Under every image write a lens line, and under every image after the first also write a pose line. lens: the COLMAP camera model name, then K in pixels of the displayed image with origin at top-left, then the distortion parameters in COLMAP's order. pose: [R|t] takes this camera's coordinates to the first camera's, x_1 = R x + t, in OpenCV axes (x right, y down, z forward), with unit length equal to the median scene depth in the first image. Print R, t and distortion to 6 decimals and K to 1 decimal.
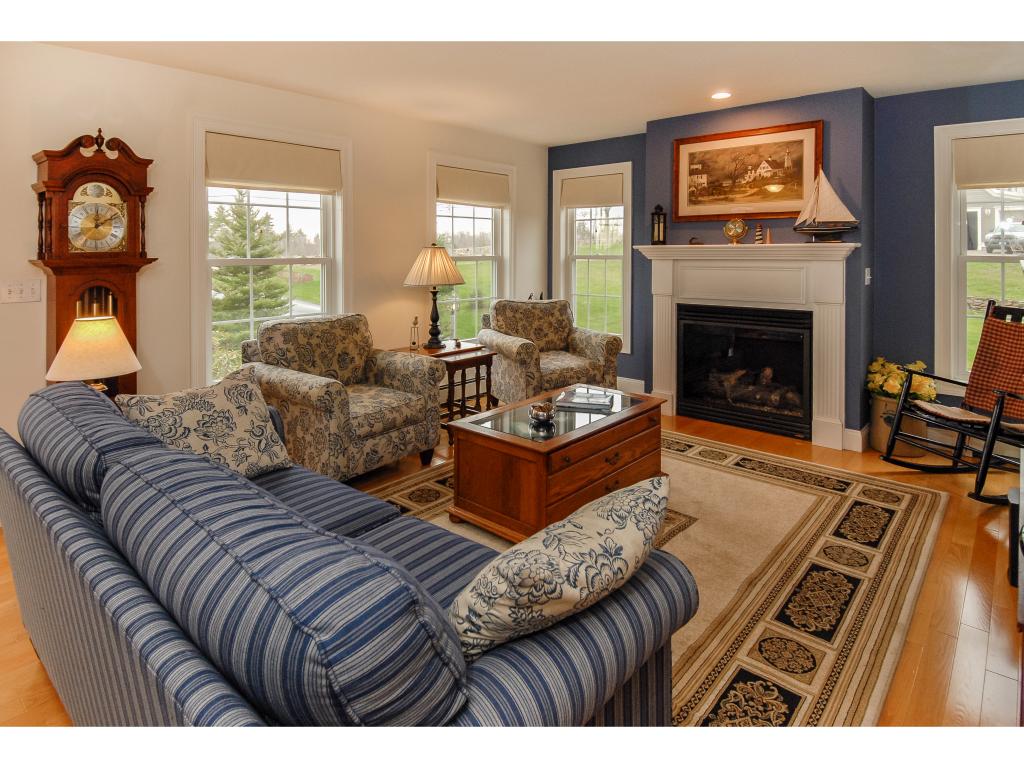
lens RADIAL K [[566.8, 0, 512.0], [0, 566.8, 384.0], [0, 0, 1]] dist [0.021286, -0.053126]
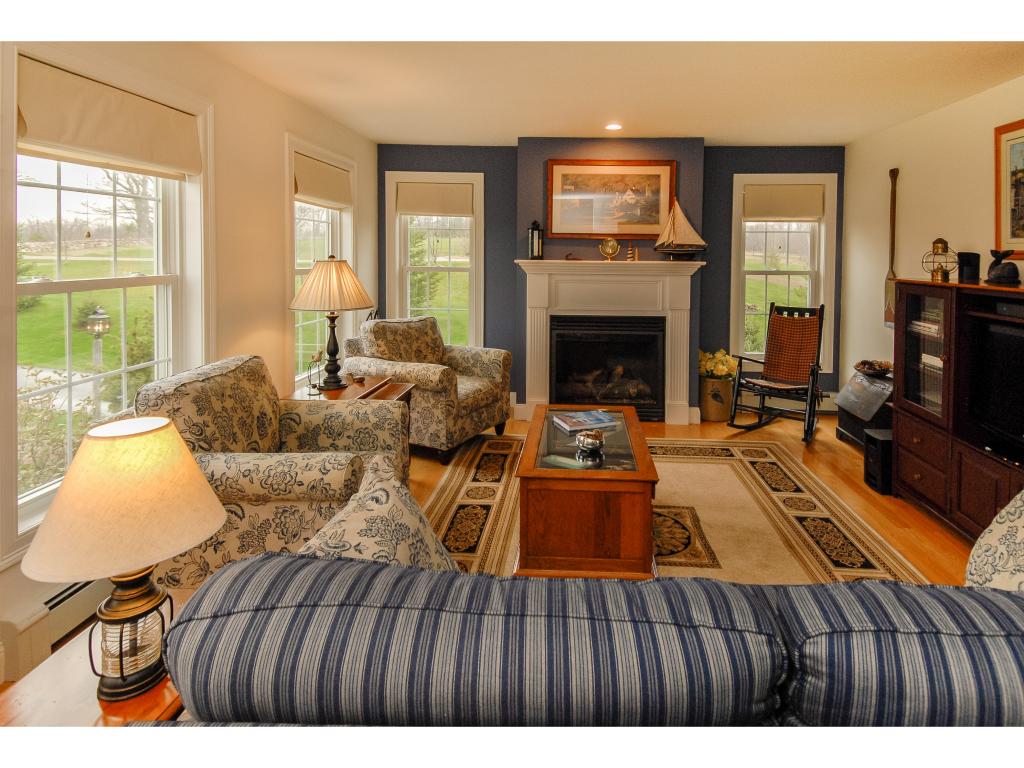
lens RADIAL K [[566.8, 0, 512.0], [0, 566.8, 384.0], [0, 0, 1]] dist [0.021286, -0.053126]
pose [[0.755353, -0.132155, 0.641854, -0.496662], [0.131210, 0.990121, 0.049450, -0.083673], [-0.642048, 0.046865, 0.765230, 0.270078]]
